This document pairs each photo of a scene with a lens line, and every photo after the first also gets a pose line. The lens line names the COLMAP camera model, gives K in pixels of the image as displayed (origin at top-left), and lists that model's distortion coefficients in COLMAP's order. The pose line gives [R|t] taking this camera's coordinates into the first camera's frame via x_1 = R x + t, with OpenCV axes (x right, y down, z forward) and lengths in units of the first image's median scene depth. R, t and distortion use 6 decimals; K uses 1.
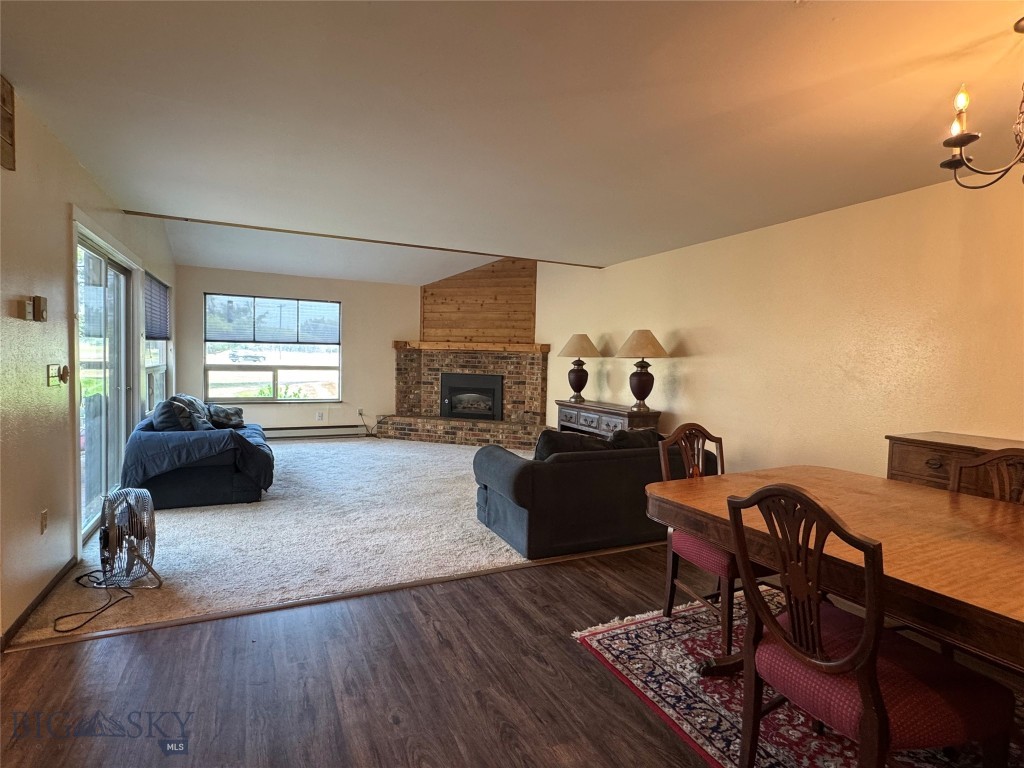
lens RADIAL K [[518.3, 0, 510.2], [0, 518.3, 383.4], [0, 0, 1]] dist [-0.004084, 0.001399]
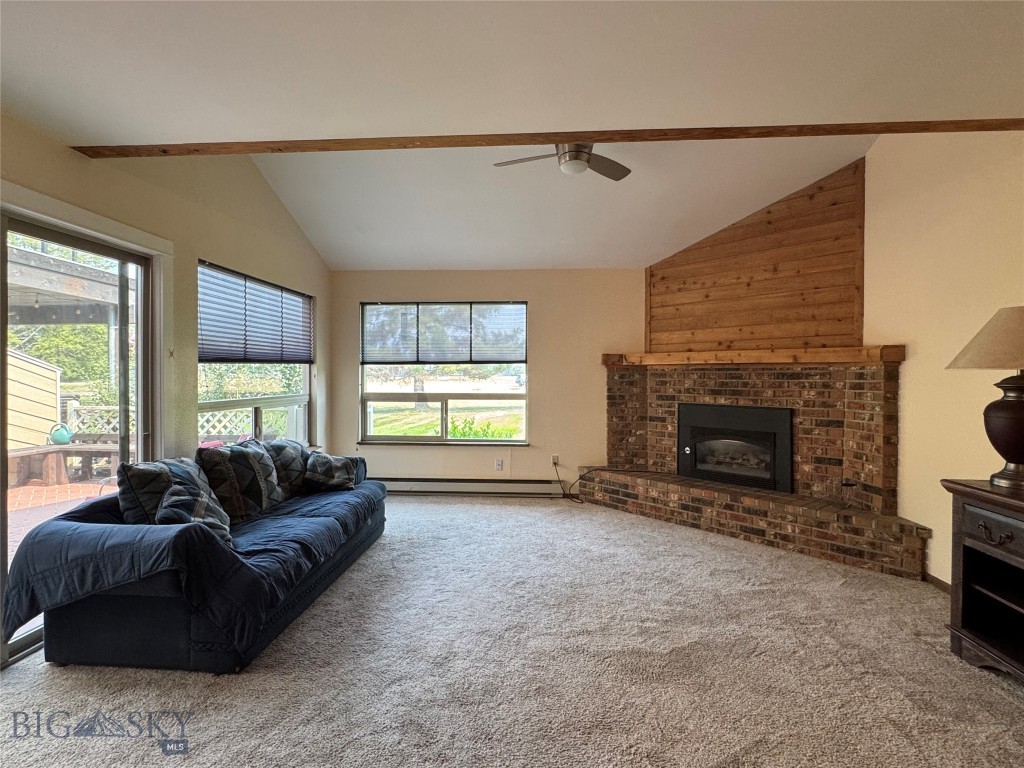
lens RADIAL K [[518.3, 0, 510.2], [0, 518.3, 383.4], [0, 0, 1]] dist [-0.004084, 0.001399]
pose [[0.868475, -0.016811, -0.495448, -0.002331], [-0.004303, 0.999132, -0.041444, -0.018833], [0.495714, 0.038125, 0.867649, 0.404973]]
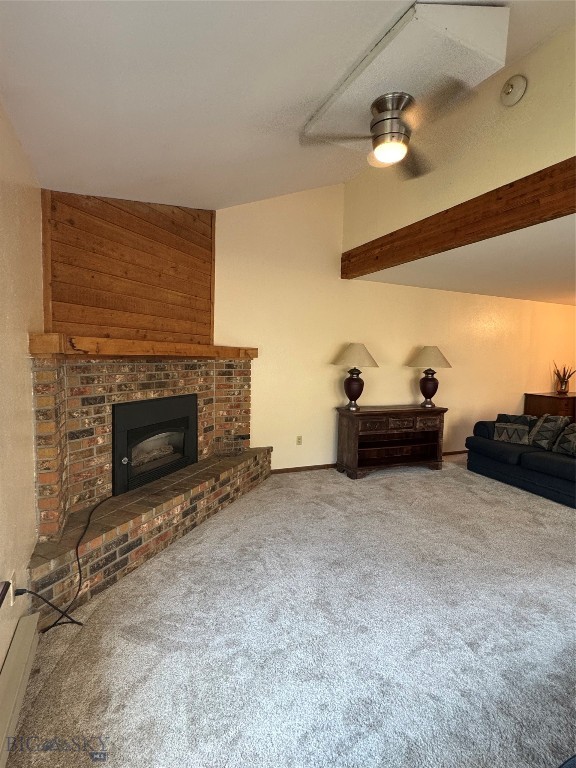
lens RADIAL K [[388.8, 0, 289.0], [0, 388.8, 382.5], [0, 0, 1]] dist [-0.004084, 0.001399]
pose [[0.034173, -0.094937, 0.994897, -0.515617], [0.022320, 0.995302, 0.094209, -0.075882], [-0.999167, 0.018987, 0.036131, 0.901282]]
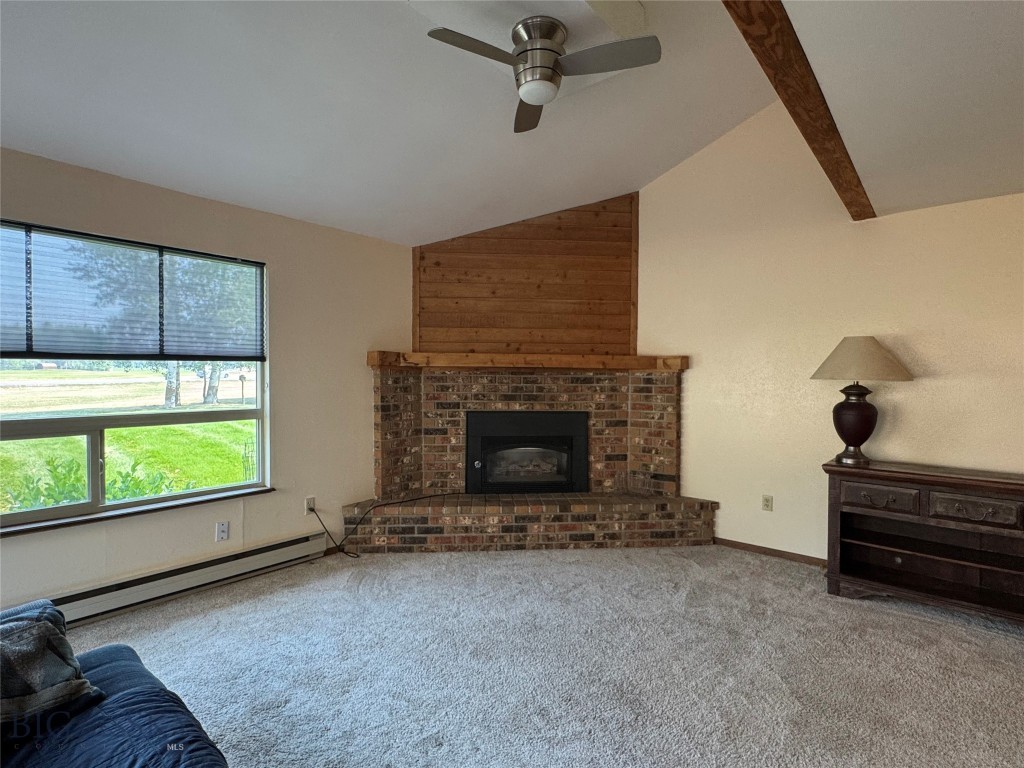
lens RADIAL K [[518.3, 0, 510.2], [0, 518.3, 383.4], [0, 0, 1]] dist [-0.004084, 0.001399]
pose [[0.913788, -0.027255, 0.405276, -0.332204], [0.036927, 0.999189, -0.016065, -0.041893], [-0.404509, 0.029645, 0.914053, 0.539262]]
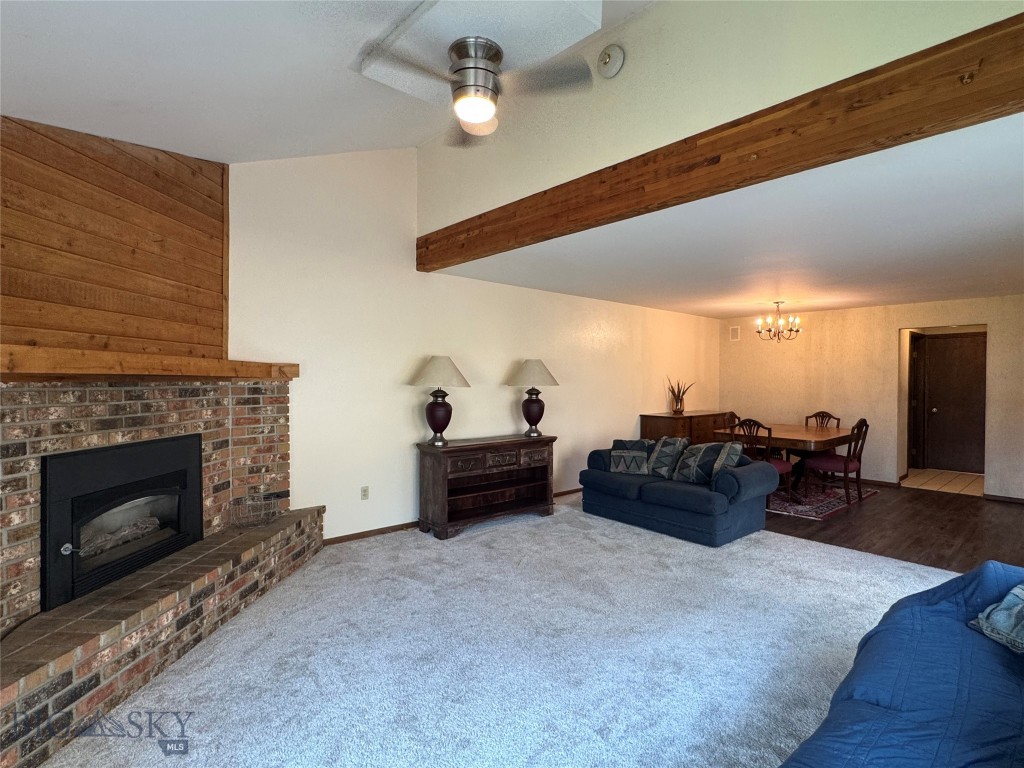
lens RADIAL K [[518.3, 0, 510.2], [0, 518.3, 383.4], [0, 0, 1]] dist [-0.004084, 0.001399]
pose [[-0.268359, -0.033618, 0.962732, -0.511439], [0.035000, 0.998391, 0.044619, -0.069467], [-0.962683, 0.045670, -0.266751, 0.901611]]
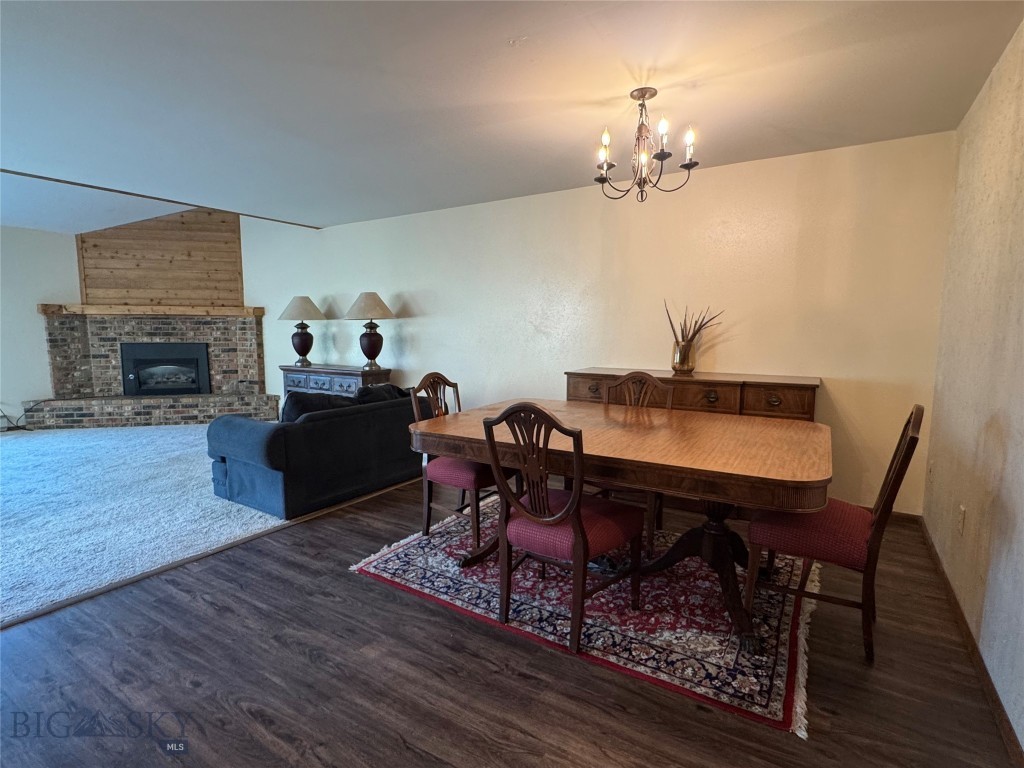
lens RADIAL K [[518.3, 0, 510.2], [0, 518.3, 383.4], [0, 0, 1]] dist [-0.004084, 0.001399]
pose [[0.849385, -0.081937, 0.521374, -0.043364], [0.045325, 0.995550, 0.082617, 0.004294], [-0.525824, -0.046542, 0.849319, -0.034154]]
